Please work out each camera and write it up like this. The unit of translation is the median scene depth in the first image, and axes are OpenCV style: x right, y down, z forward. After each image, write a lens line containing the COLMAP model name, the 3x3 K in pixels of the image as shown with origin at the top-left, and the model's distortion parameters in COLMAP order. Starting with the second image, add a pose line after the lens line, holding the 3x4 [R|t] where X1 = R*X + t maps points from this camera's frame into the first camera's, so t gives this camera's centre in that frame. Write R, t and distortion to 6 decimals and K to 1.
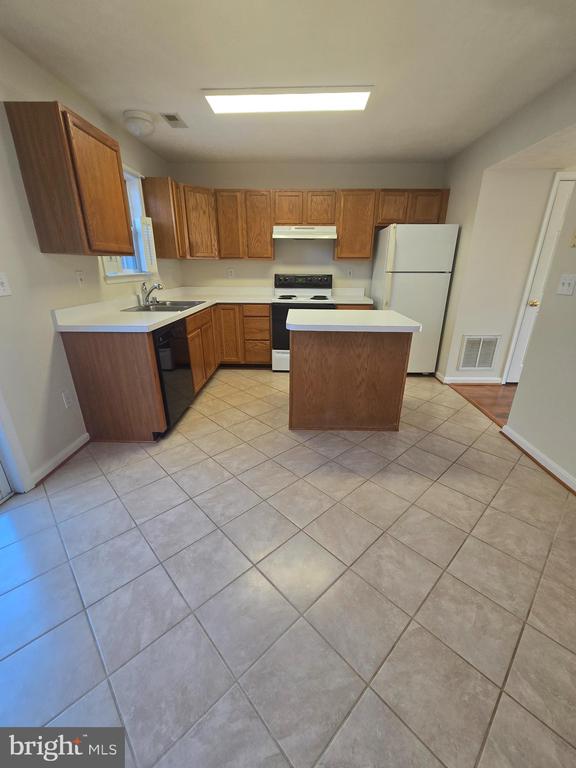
lens RADIAL K [[312.4, 0, 290.4], [0, 312.4, 386.1], [0, 0, 1]] dist [-0.001328, 0.000599]
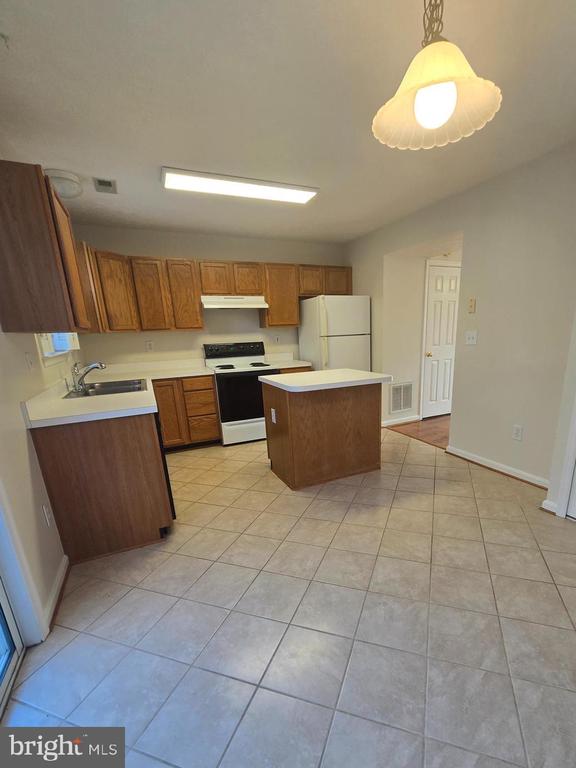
lens RADIAL K [[348.6, 0, 317.0], [0, 348.6, 427.5], [0, 0, 1]] dist [0.000691, 0.000403]
pose [[0.882348, -0.162908, 0.441500, -0.406662], [0.206443, 0.977073, -0.052055, 0.014149], [-0.422898, 0.137075, 0.895750, -0.072704]]
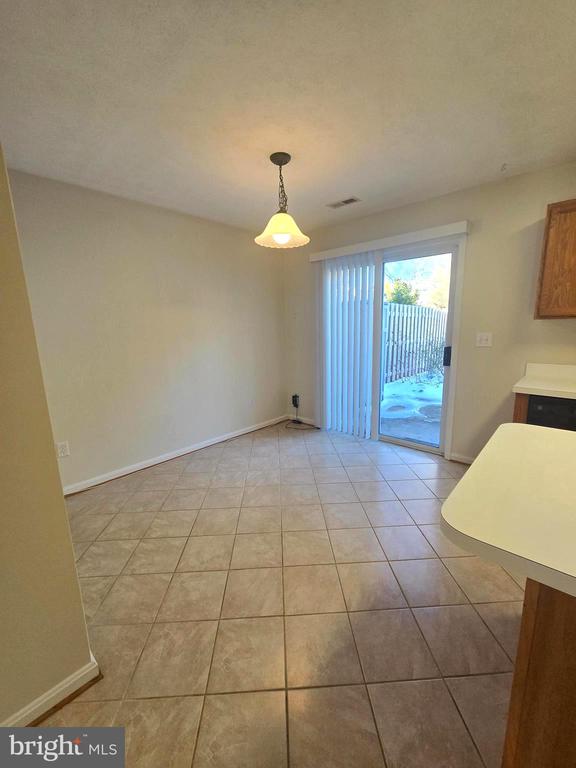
lens RADIAL K [[312.4, 0, 290.3], [0, 312.4, 382.3], [0, 0, 1]] dist [-0.001328, 0.000599]
pose [[-0.648667, 0.149863, -0.746172, 0.628303], [-0.254043, 0.881554, 0.397900, -0.343068], [0.717421, 0.447665, -0.533763, 0.819259]]
